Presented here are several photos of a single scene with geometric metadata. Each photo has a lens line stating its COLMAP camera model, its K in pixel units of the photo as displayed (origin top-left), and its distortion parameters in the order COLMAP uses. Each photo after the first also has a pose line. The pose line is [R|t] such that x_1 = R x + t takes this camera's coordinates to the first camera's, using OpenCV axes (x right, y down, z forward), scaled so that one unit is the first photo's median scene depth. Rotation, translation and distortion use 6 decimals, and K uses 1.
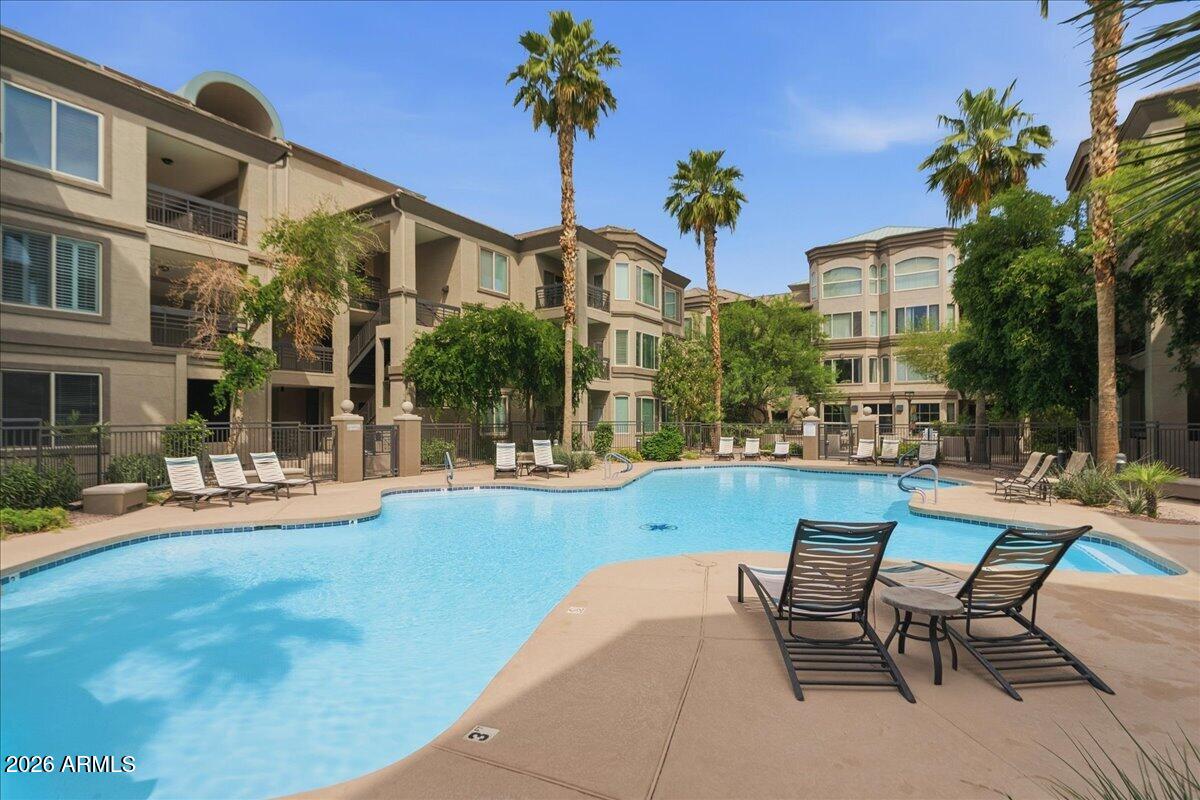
lens RADIAL K [[591.2, 0, 596.4], [0, 591.2, 415.5], [0, 0, 1]] dist [0.008720, 0.000125]
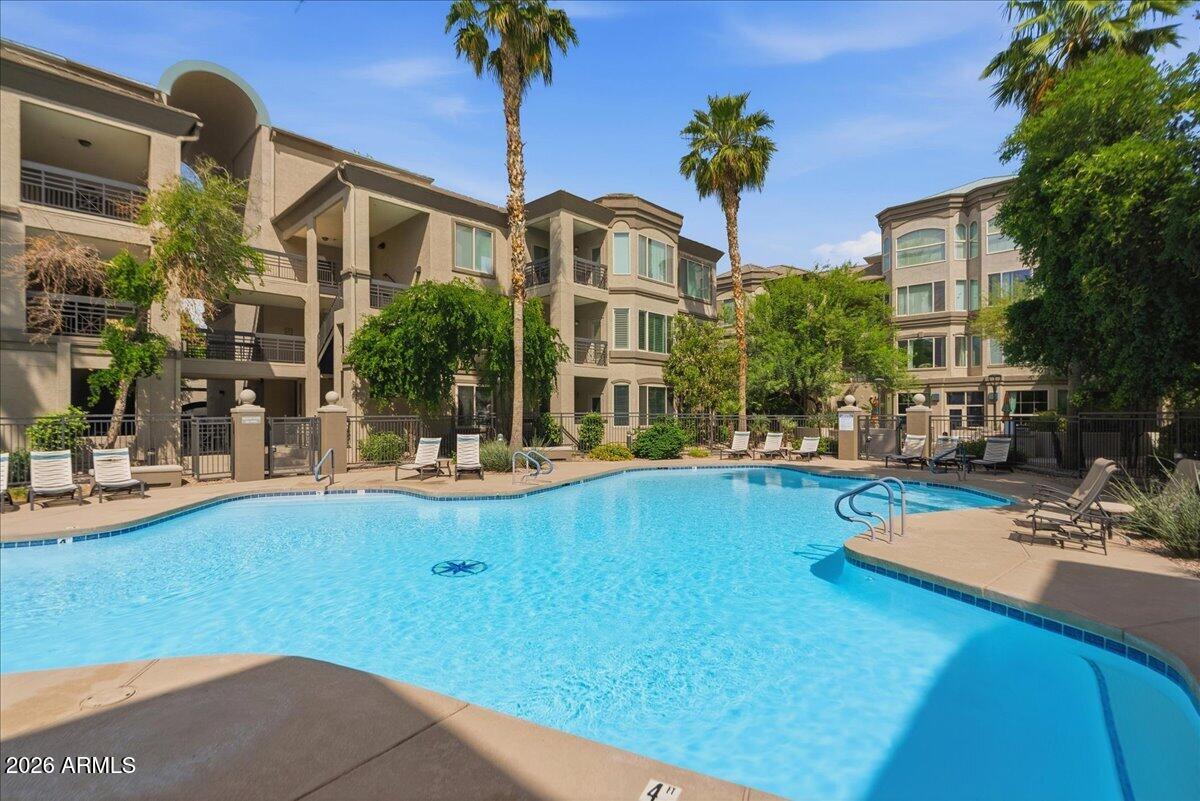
lens RADIAL K [[567.5, 0, 601.4], [0, 567.5, 416.0], [0, 0, 1]] dist [-0.001939, 0.000828]
pose [[0.980924, -0.002743, -0.194374, 0.188171], [0.005052, 0.999922, 0.011385, 0.004563], [0.194327, -0.012150, 0.980861, 0.176426]]
